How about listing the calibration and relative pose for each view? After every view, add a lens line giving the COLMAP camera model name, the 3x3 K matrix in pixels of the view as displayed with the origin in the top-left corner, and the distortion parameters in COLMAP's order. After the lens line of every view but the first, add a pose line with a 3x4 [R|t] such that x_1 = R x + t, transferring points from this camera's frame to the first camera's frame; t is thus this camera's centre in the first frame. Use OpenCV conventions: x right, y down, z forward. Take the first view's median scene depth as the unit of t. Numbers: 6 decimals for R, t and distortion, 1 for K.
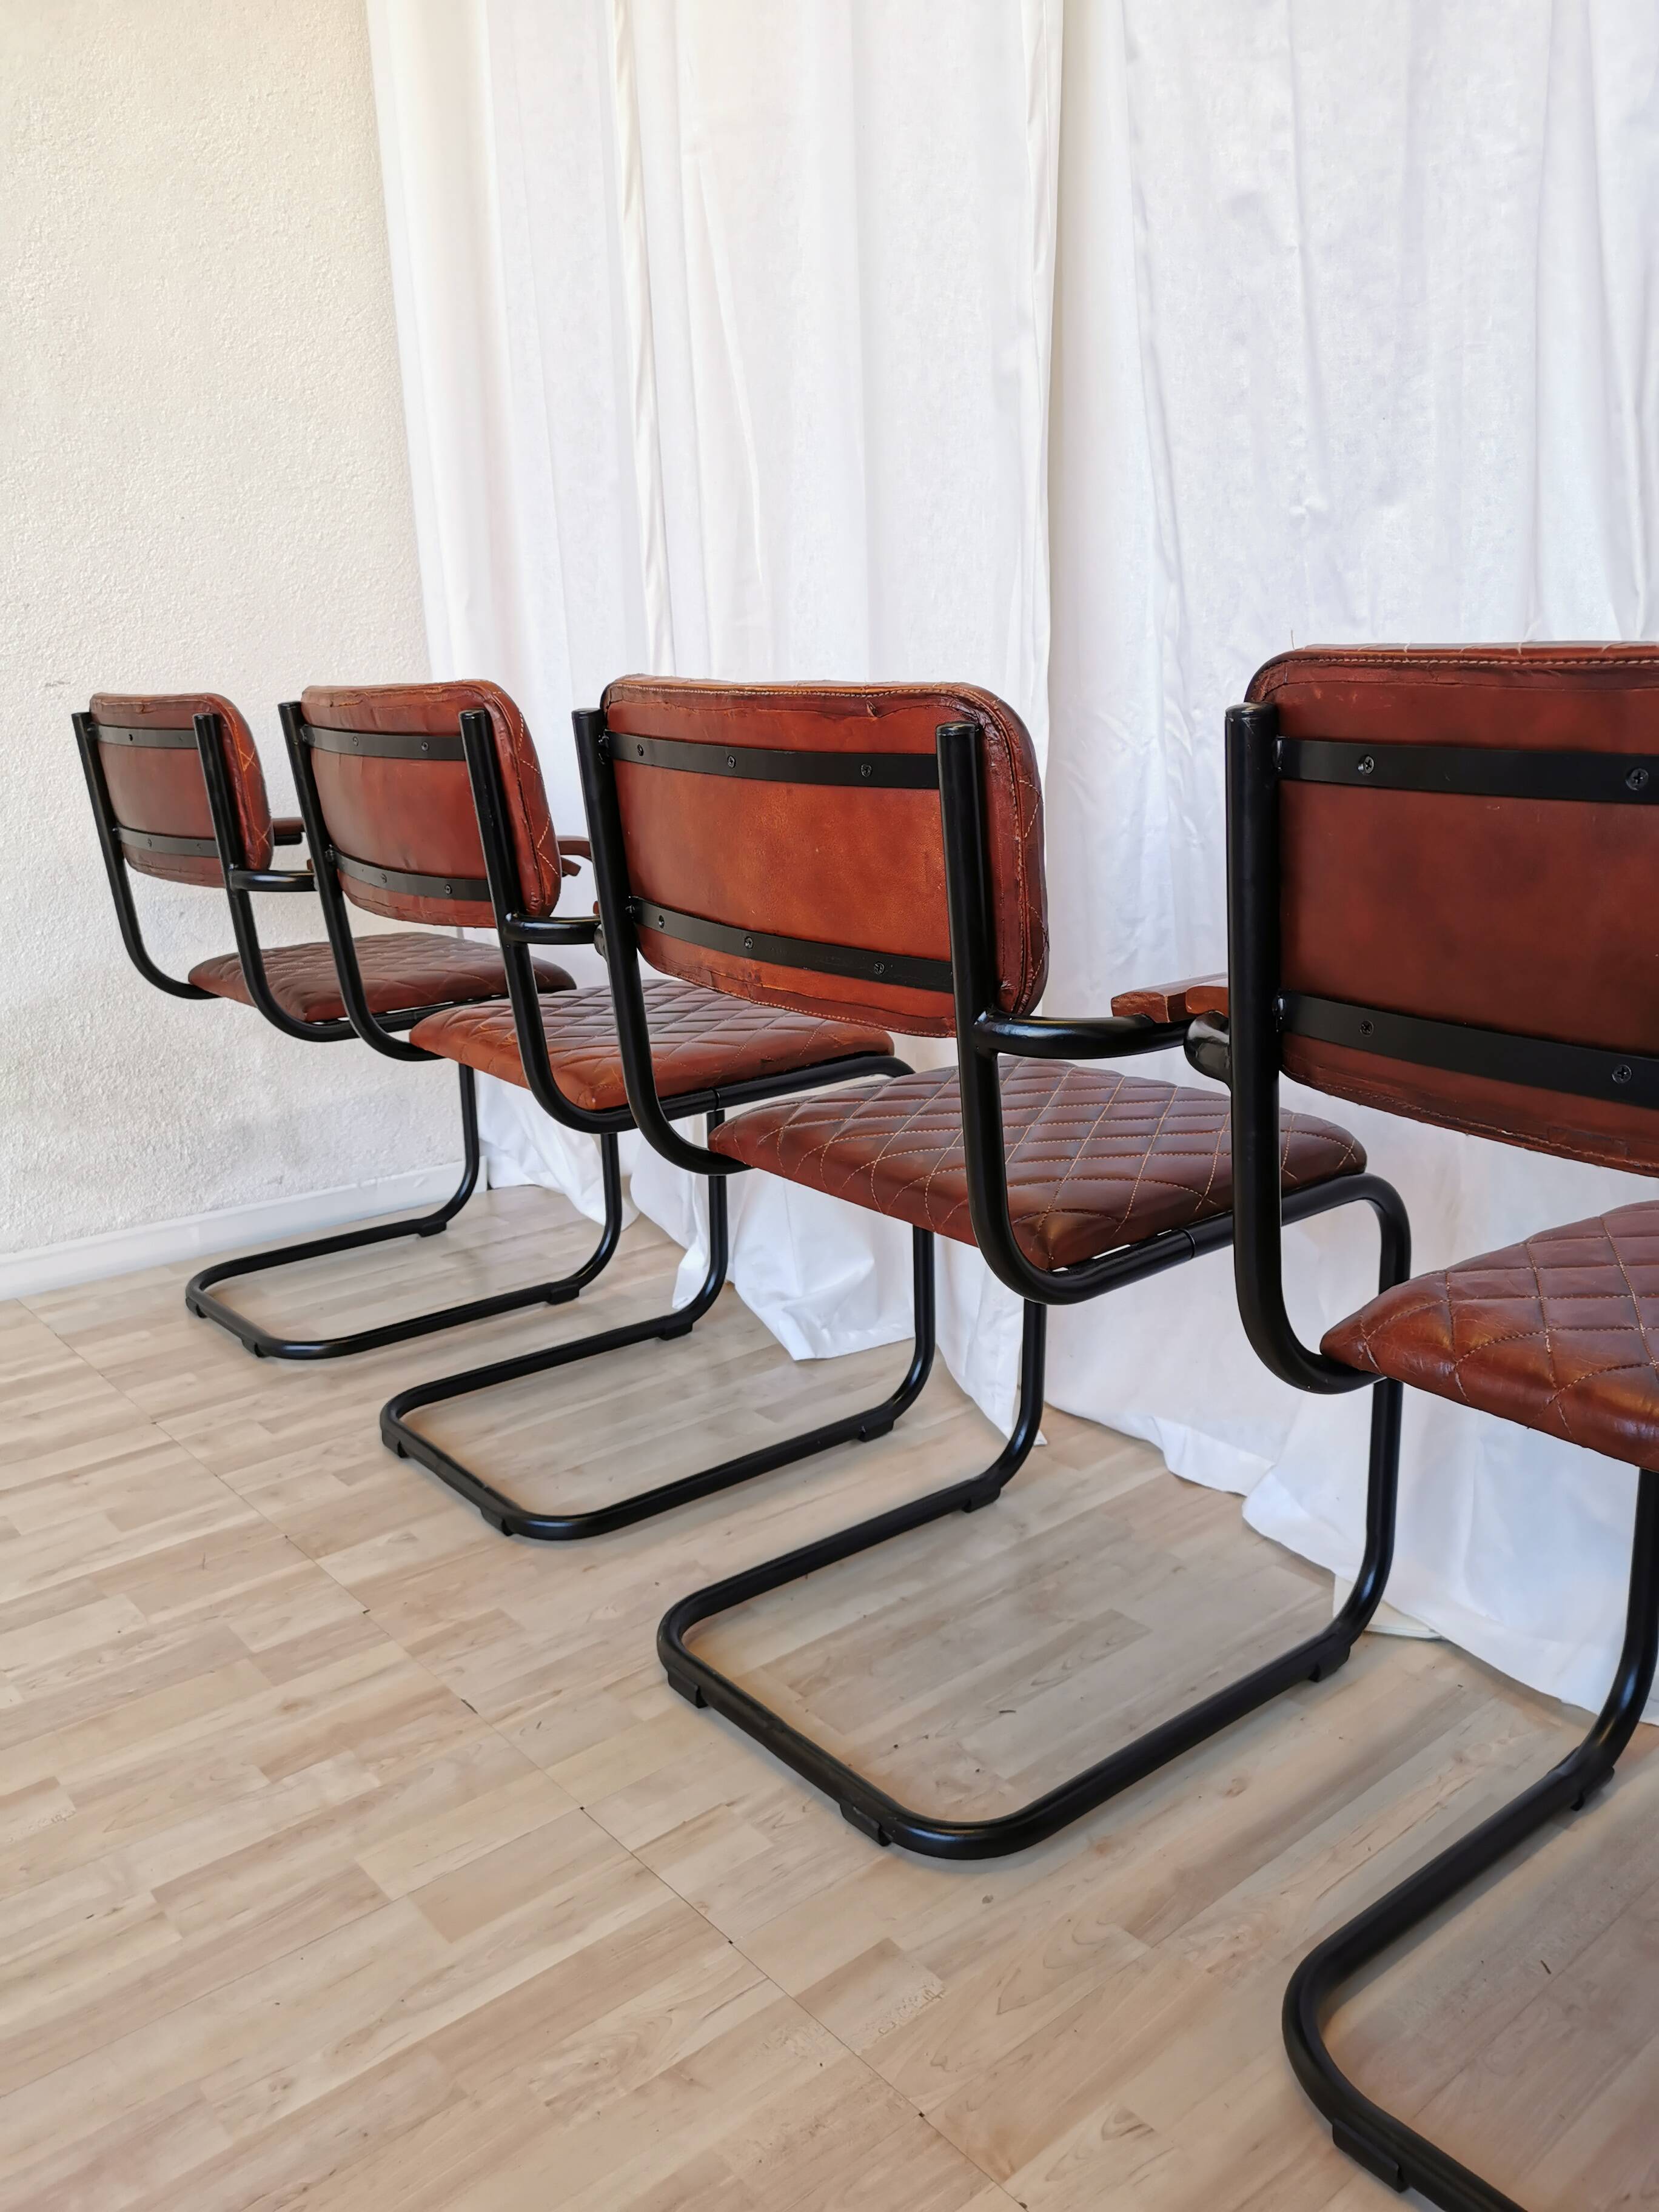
lens RADIAL K [[1692.1, 0, 829.5], [0, 1692.1, 1106.0], [0, 0, 1]] dist [0.047824, -0.059578]
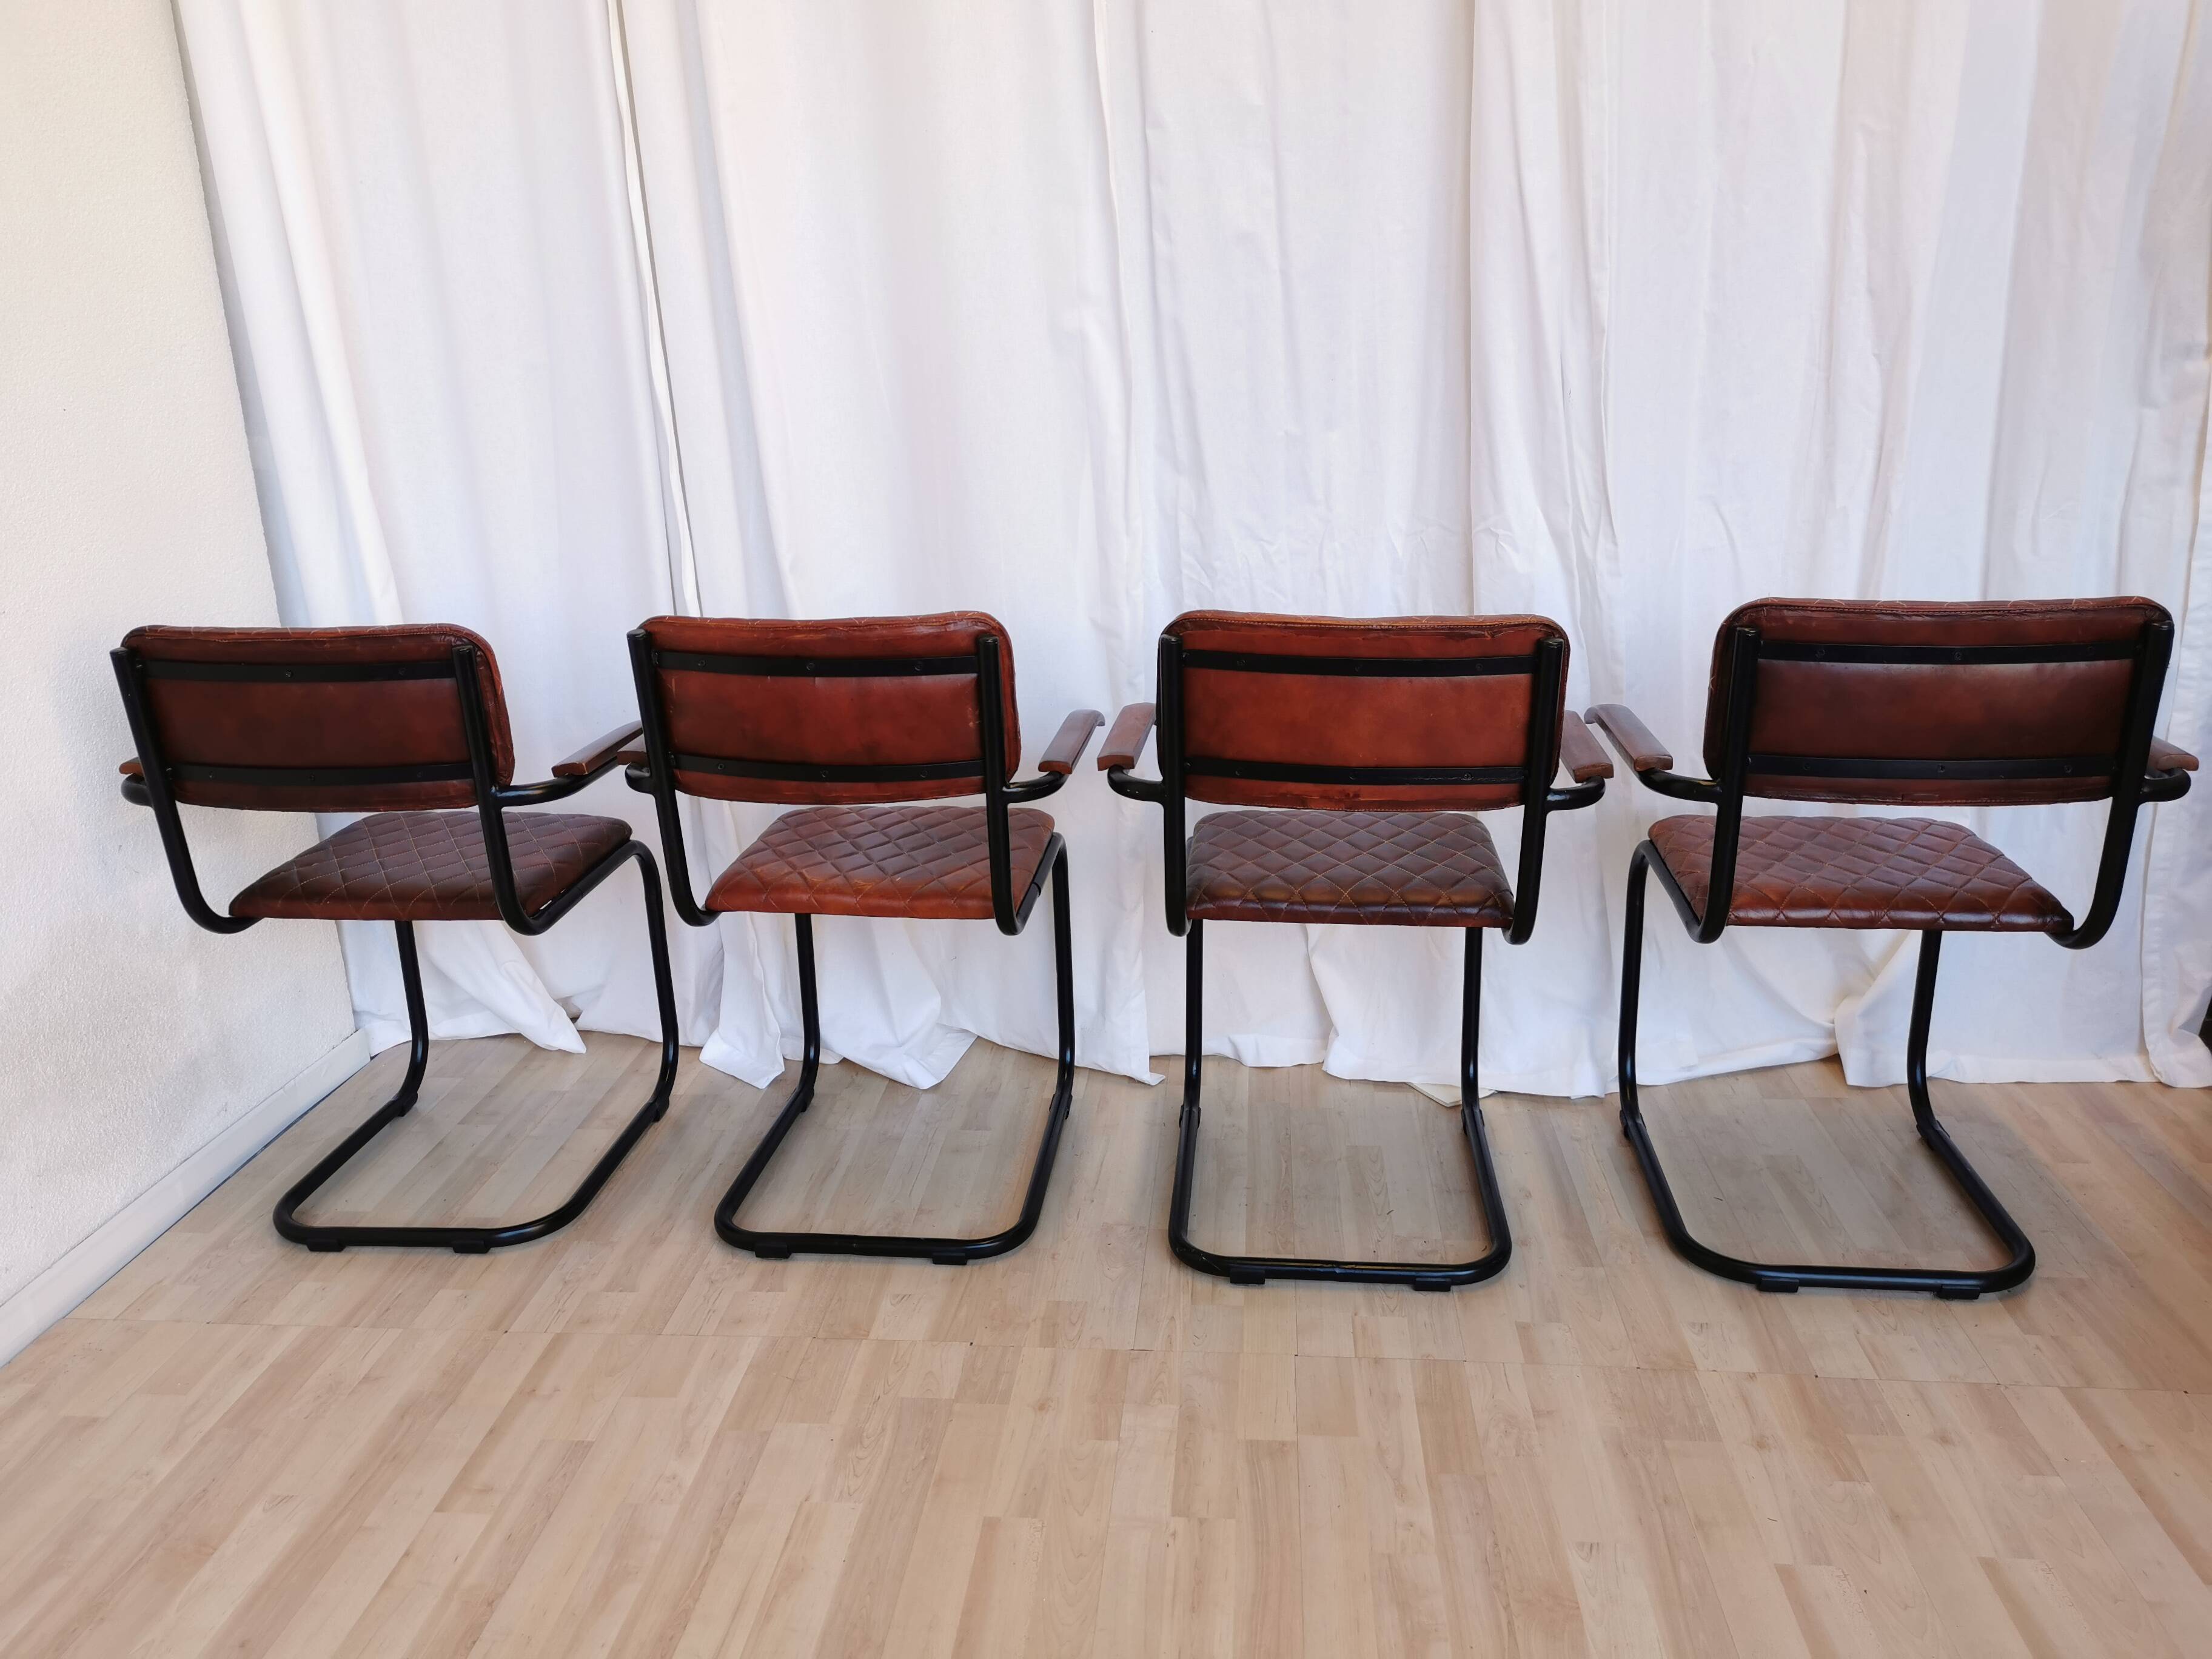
lens RADIAL K [[1691.0, 0, 1087.7], [0, 1691.0, 835.3], [0, 0, 1]] dist [0.065760, -0.079592]
pose [[0.720151, -0.207483, 0.662067, -1.006811], [0.184488, 0.977150, 0.105553, -0.198014], [-0.668839, 0.046129, 0.741974, -0.015639]]
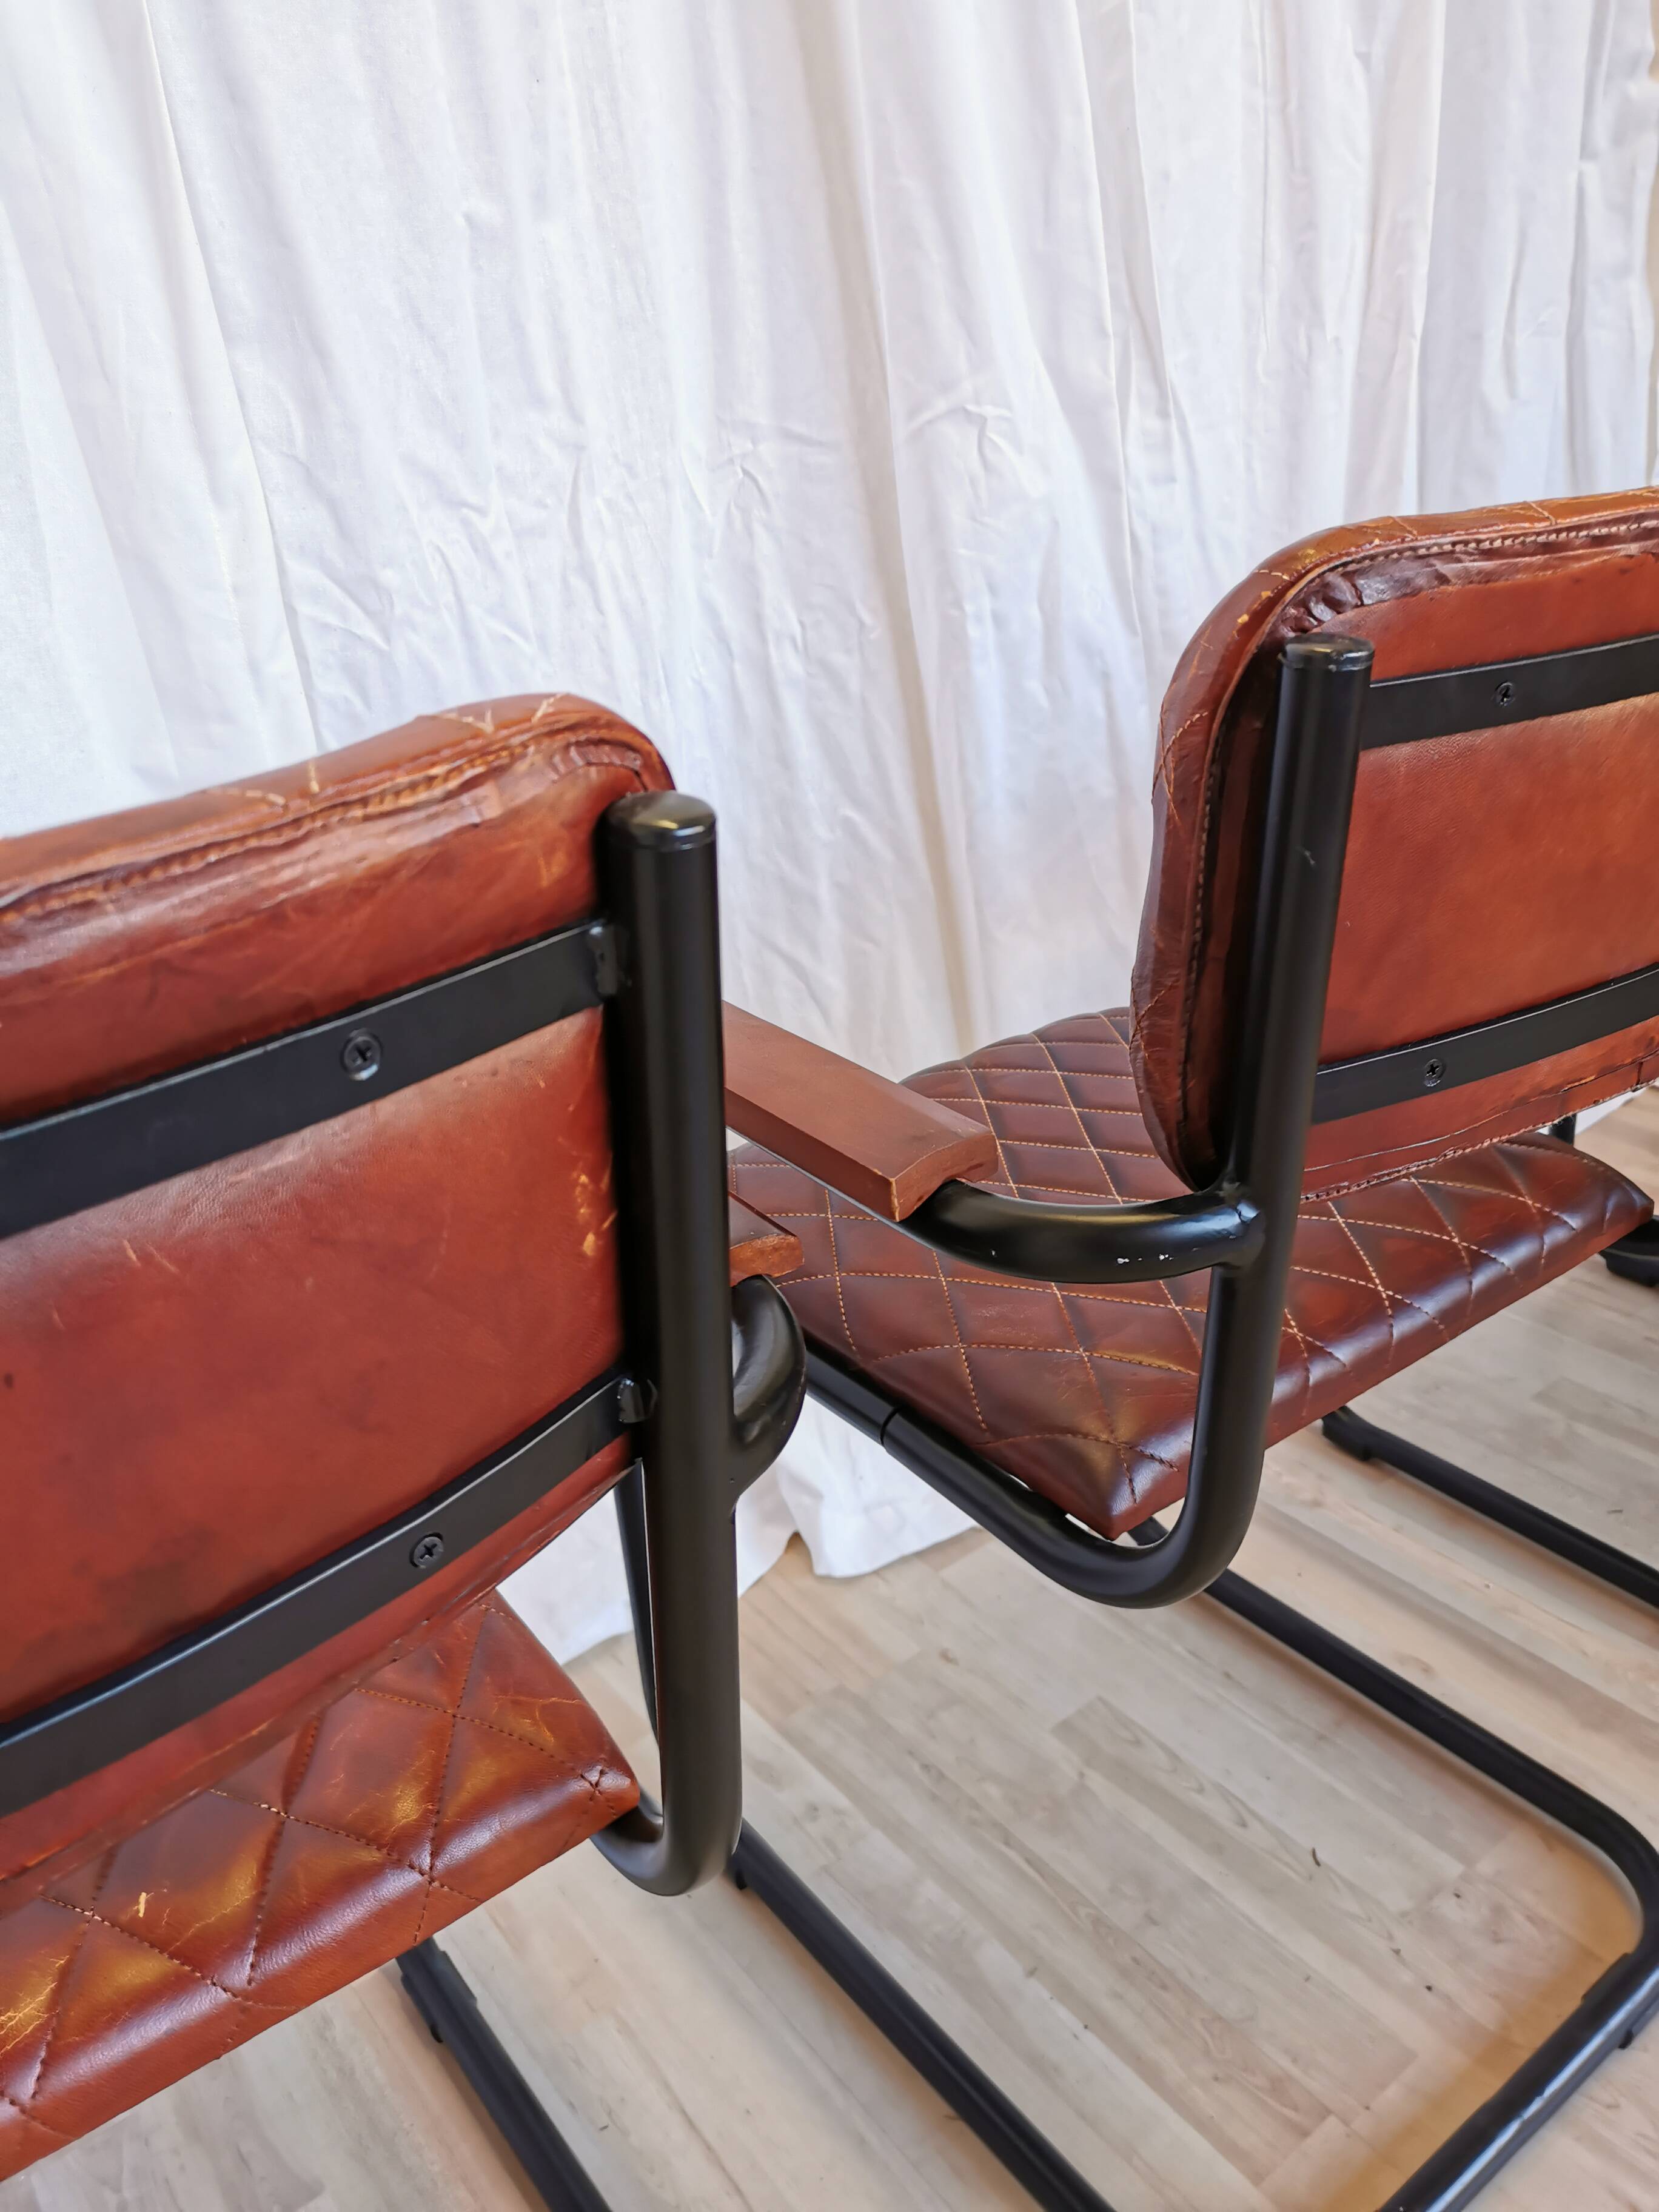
lens RADIAL K [[1711.9, 0, 828.9], [0, 1711.9, 1097.2], [0, 0, 1]] dist [0.072781, -0.099172]
pose [[0.055771, -0.396862, 0.916182, -0.445104], [0.325518, 0.874701, 0.359078, -0.267418], [-0.943890, 0.278207, 0.177969, 0.897270]]
